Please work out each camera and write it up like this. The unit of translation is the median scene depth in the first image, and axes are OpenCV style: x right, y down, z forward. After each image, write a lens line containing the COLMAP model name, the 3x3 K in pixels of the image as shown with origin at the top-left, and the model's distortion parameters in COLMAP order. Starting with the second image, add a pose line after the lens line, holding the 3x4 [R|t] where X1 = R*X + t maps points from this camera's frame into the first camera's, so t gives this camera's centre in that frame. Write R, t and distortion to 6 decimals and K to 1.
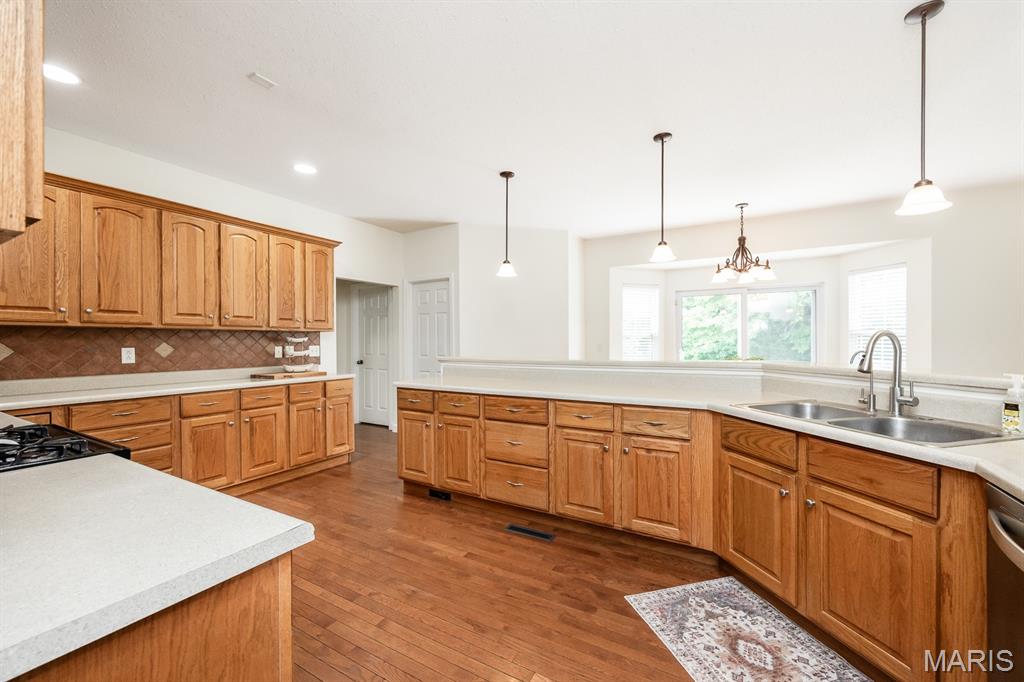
lens RADIAL K [[406.2, 0, 515.2], [0, 406.2, 340.6], [0, 0, 1]] dist [0.000120, 0.000113]
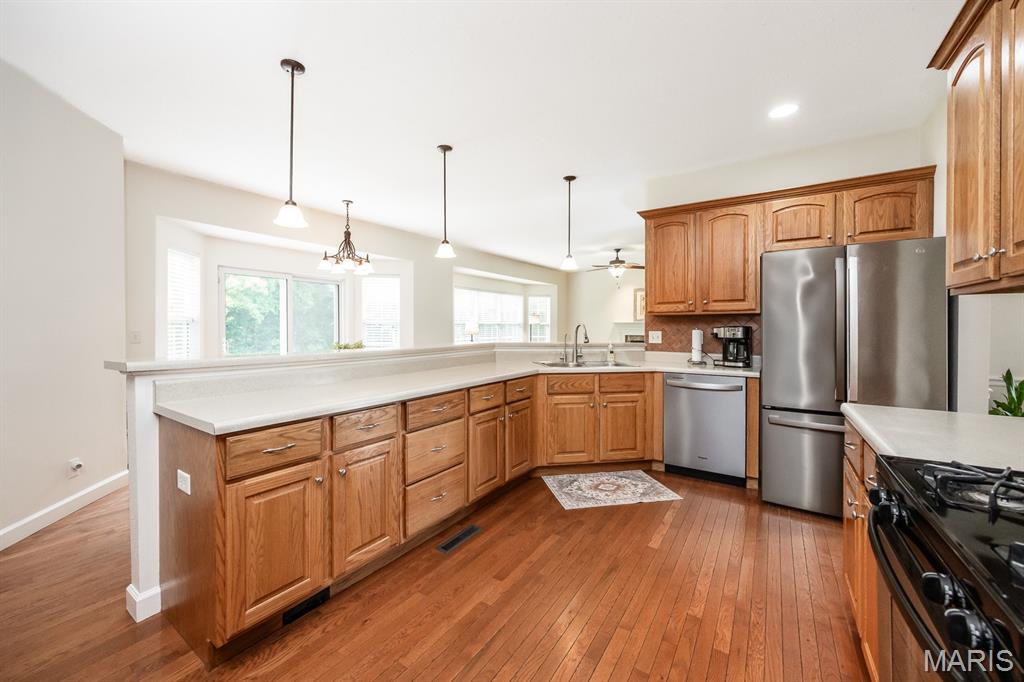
lens RADIAL K [[433.4, 0, 510.4], [0, 433.4, 333.4], [0, 0, 1]] dist [-0.000202, 0.000065]
pose [[0.027234, -0.007470, 0.999601, -1.069355], [-0.000489, 0.999972, 0.007486, 0.009145], [-0.999629, -0.000692, 0.027230, 0.998174]]
